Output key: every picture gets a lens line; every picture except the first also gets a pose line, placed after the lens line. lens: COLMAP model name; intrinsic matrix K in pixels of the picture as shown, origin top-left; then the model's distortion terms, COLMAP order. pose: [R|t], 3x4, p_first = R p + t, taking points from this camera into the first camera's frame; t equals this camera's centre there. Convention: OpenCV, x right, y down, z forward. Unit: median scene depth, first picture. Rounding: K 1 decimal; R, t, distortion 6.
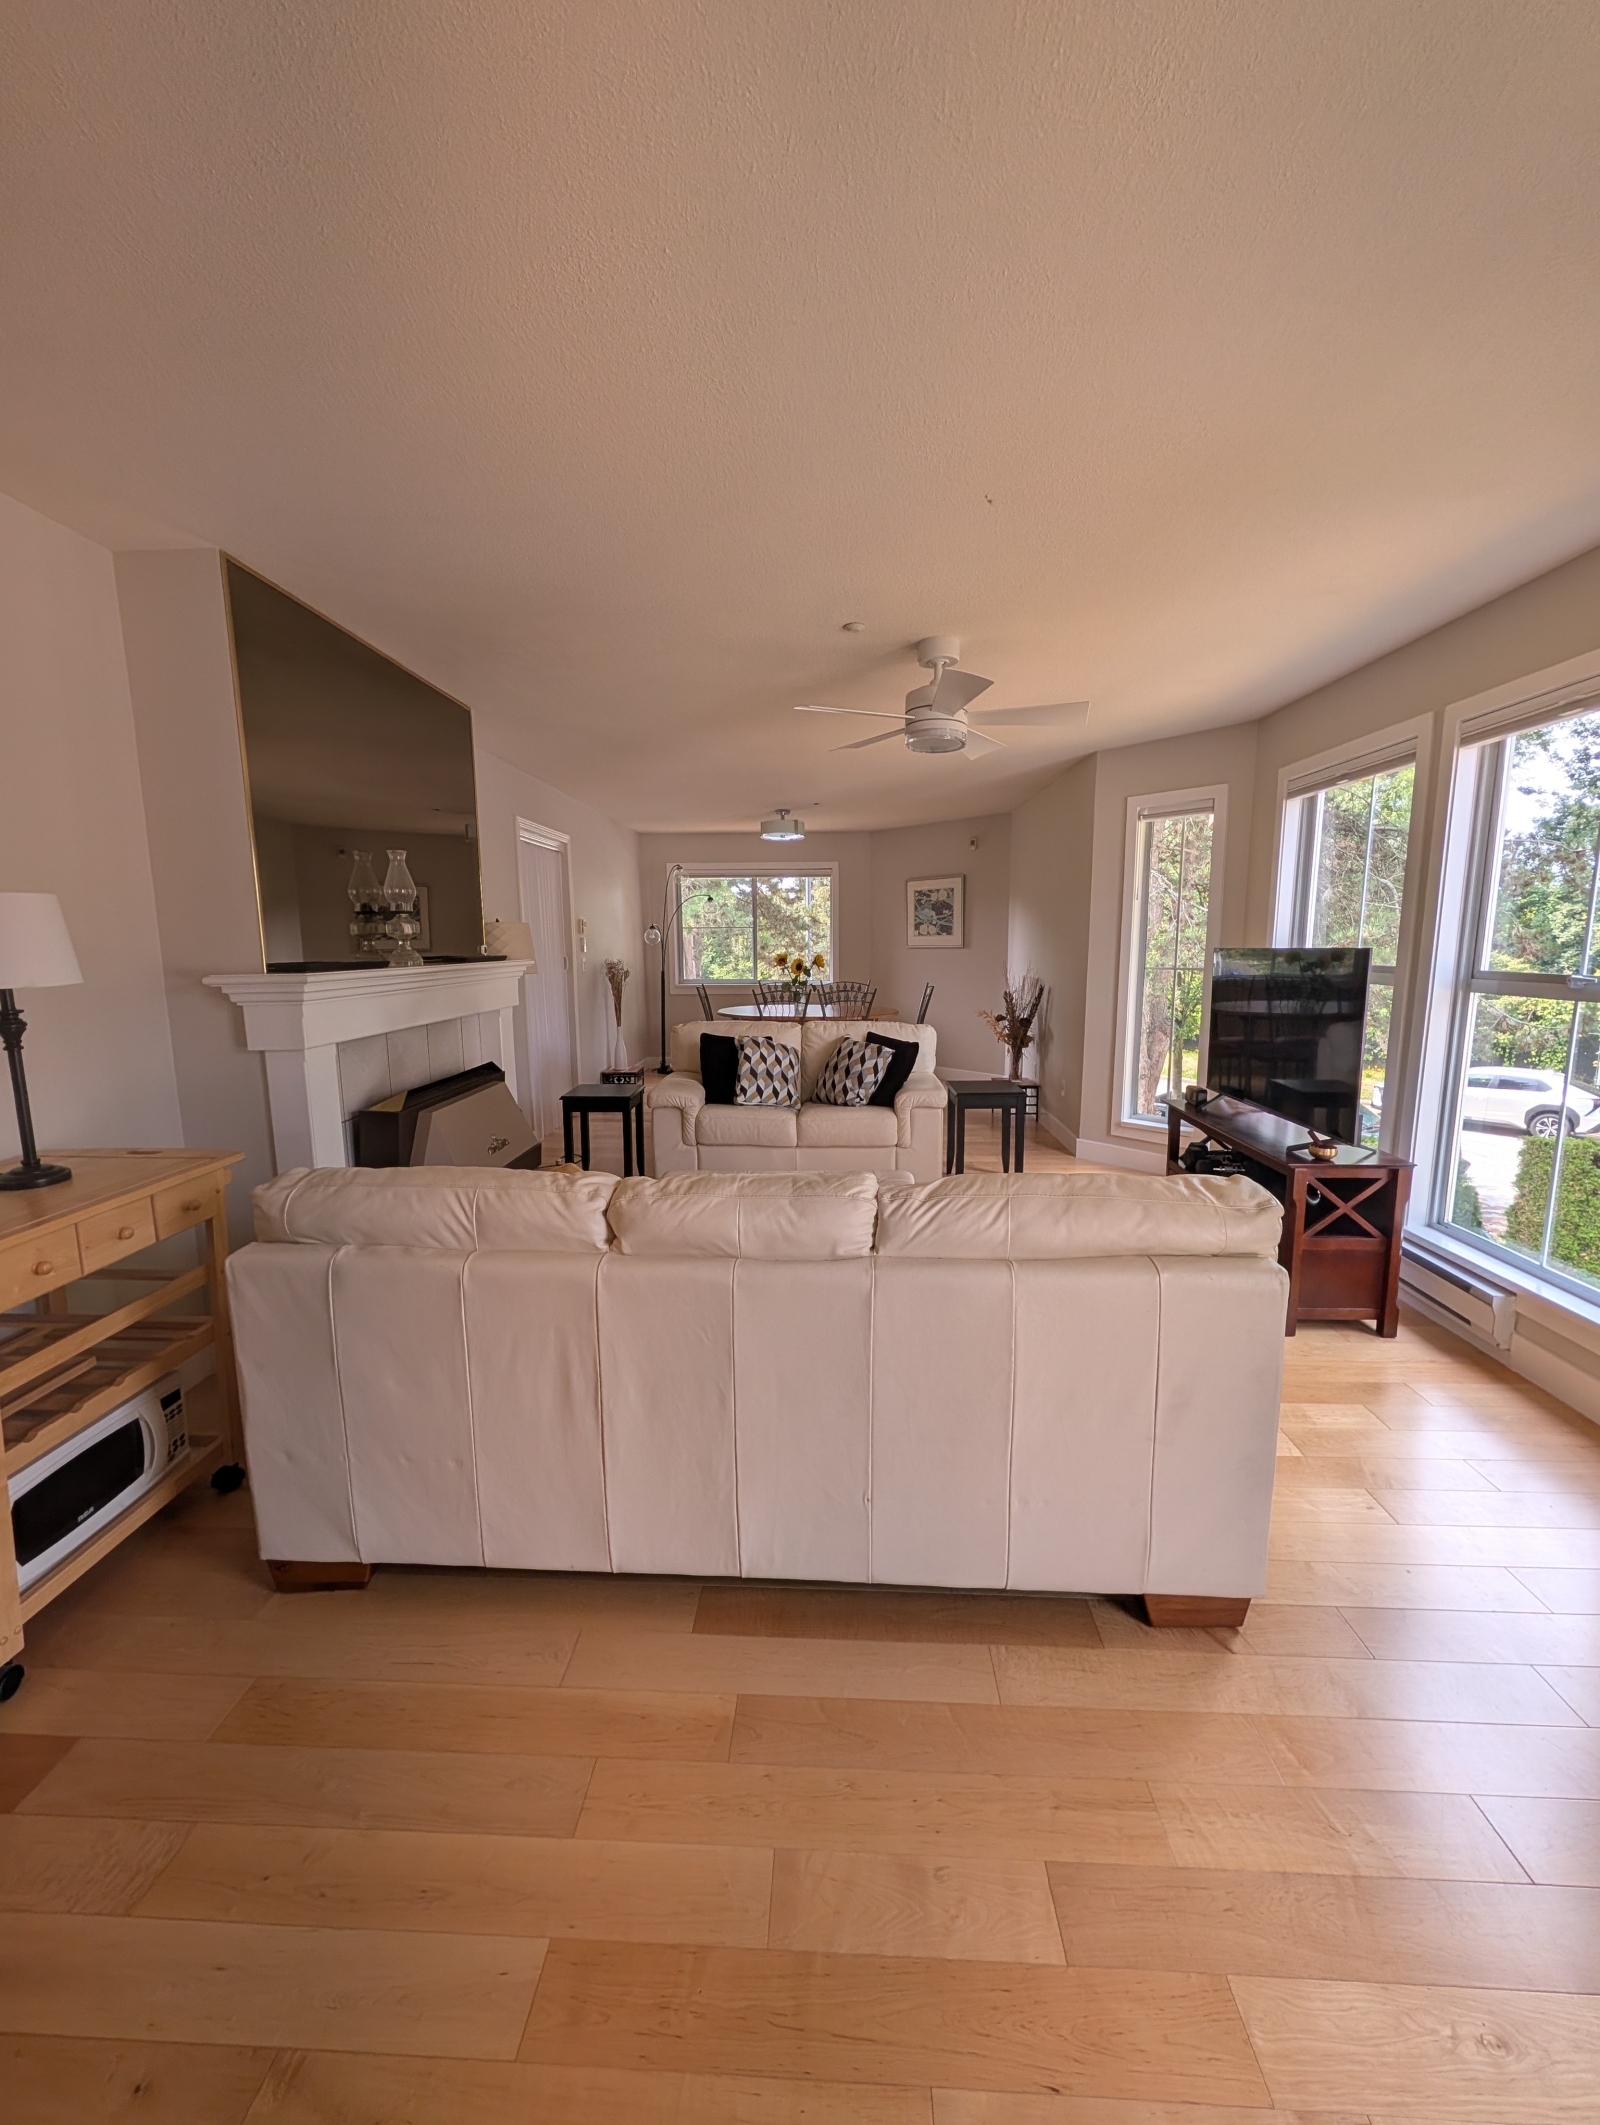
lens RADIAL K [[815.8, 0, 801.9], [0, 815.8, 1055.1], [0, 0, 1]] dist [-0.000185, 0.000026]
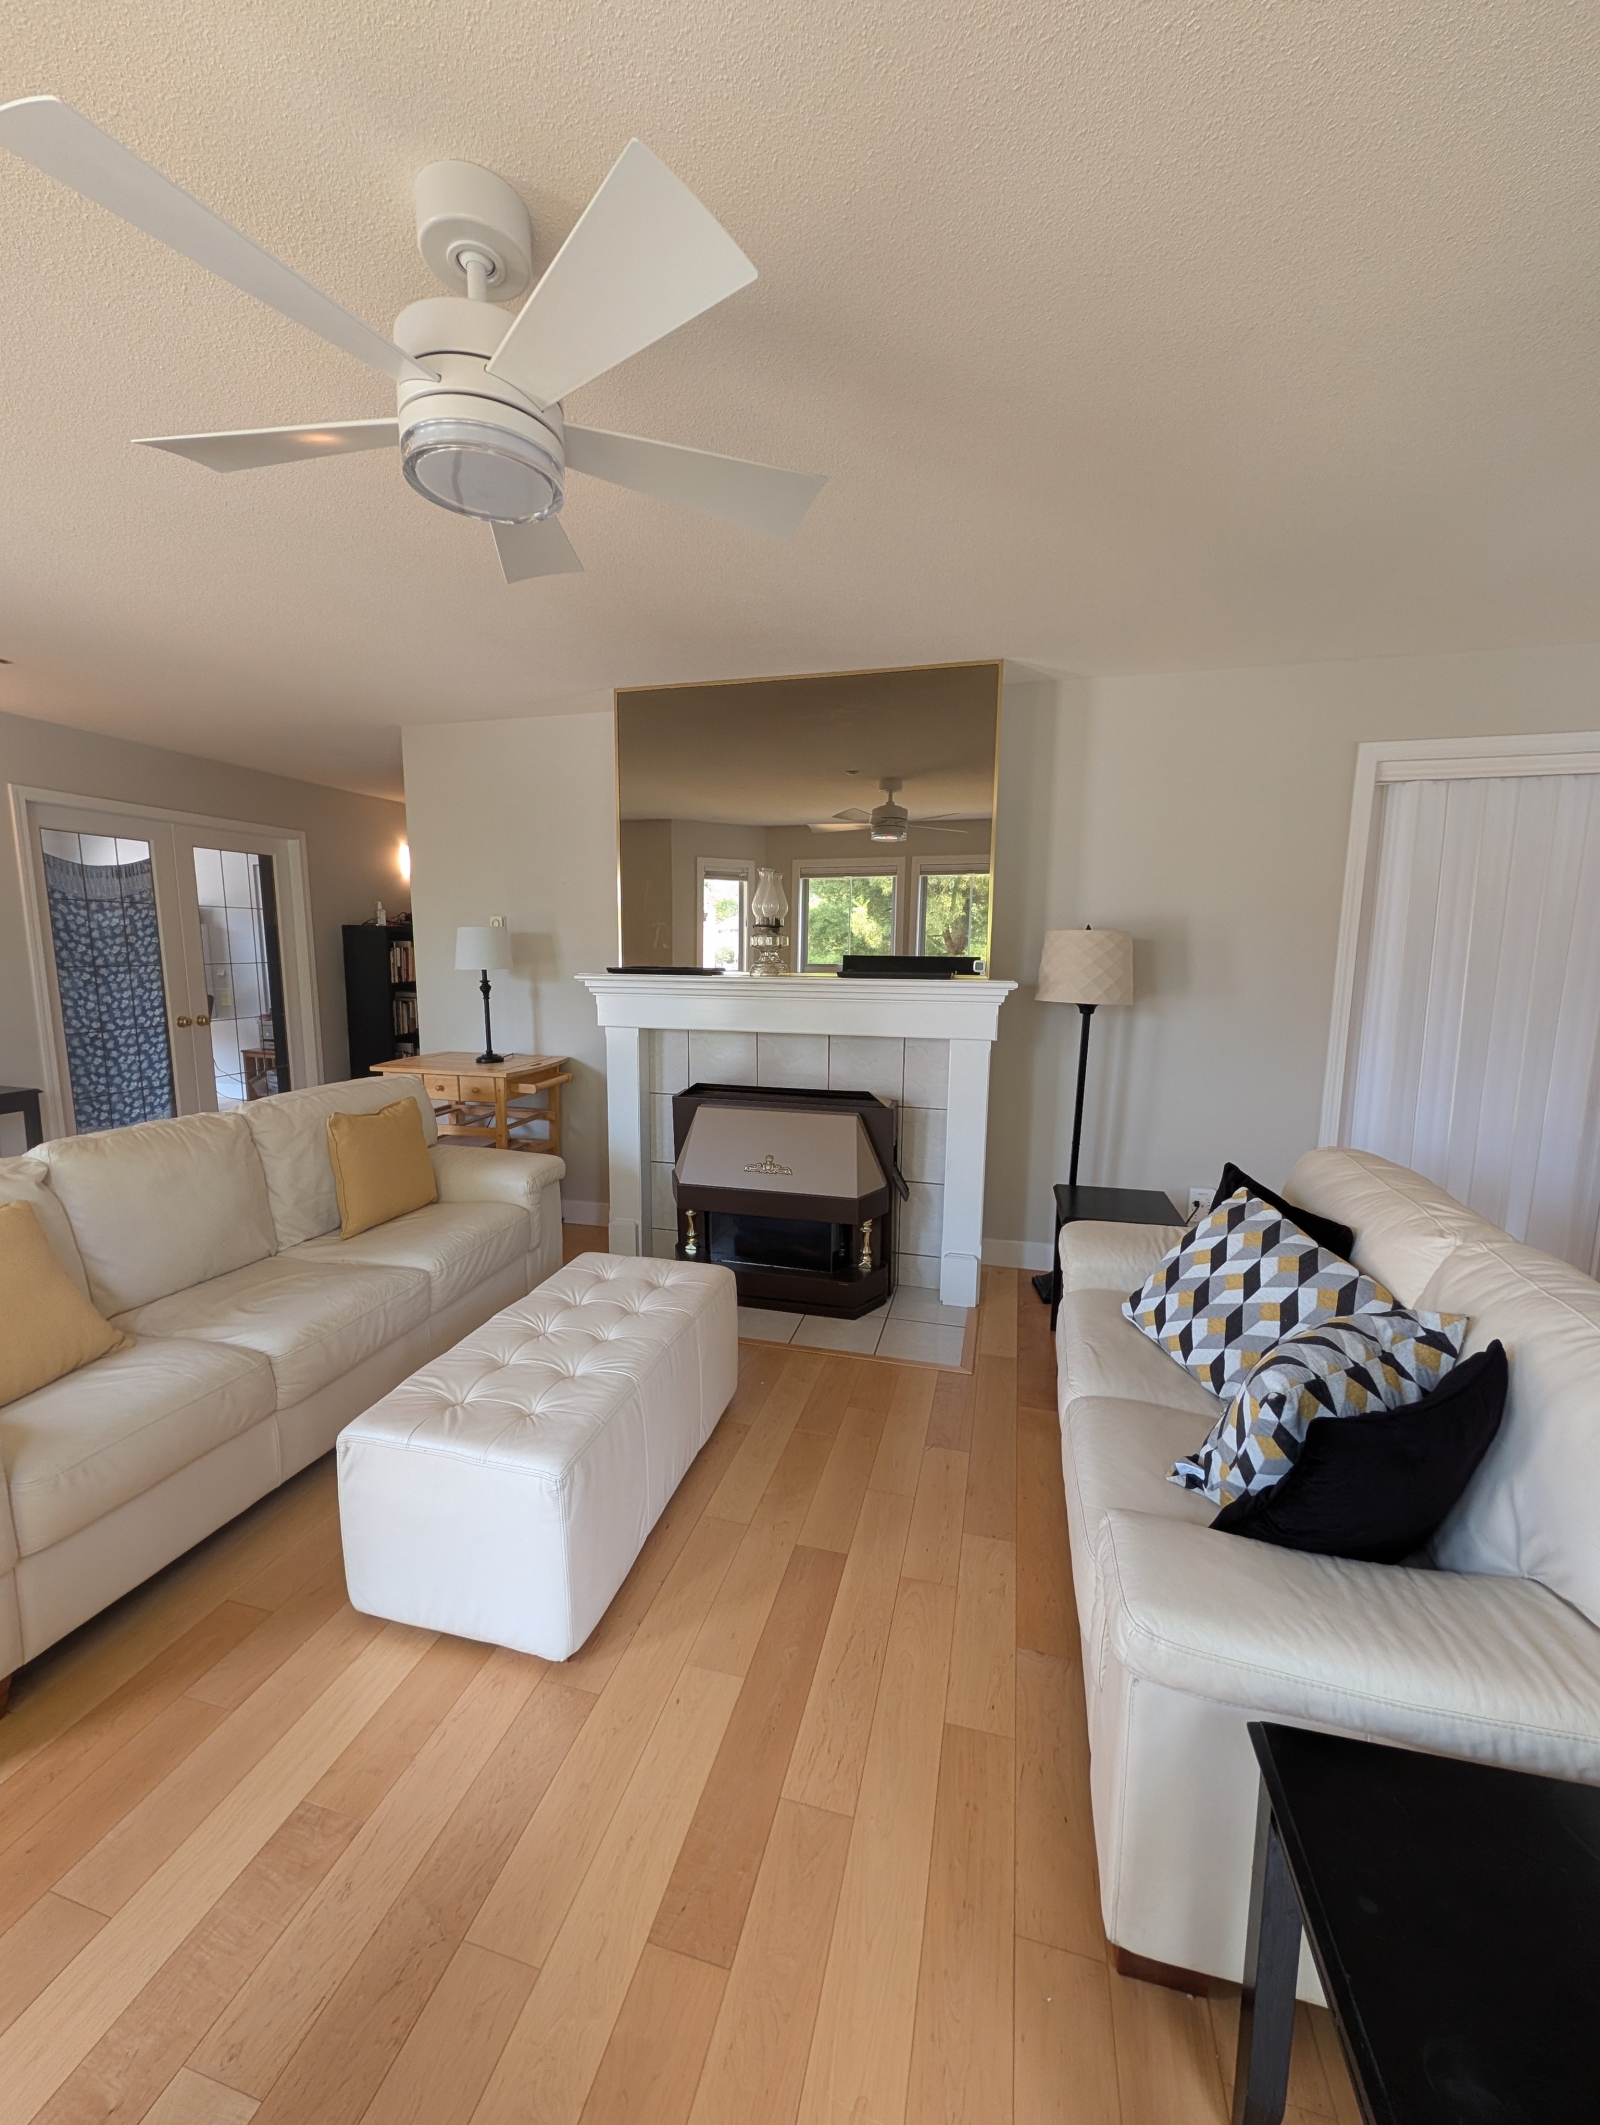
lens RADIAL K [[815.8, 0, 802.1], [0, 815.8, 1061.9], [0, 0, 1]] dist [-0.000185, 0.000026]
pose [[-0.216104, 0.140289, -0.966239, 0.271641], [-0.143919, 0.974237, 0.173638, -0.094787], [0.965705, 0.176584, -0.190347, 0.619578]]
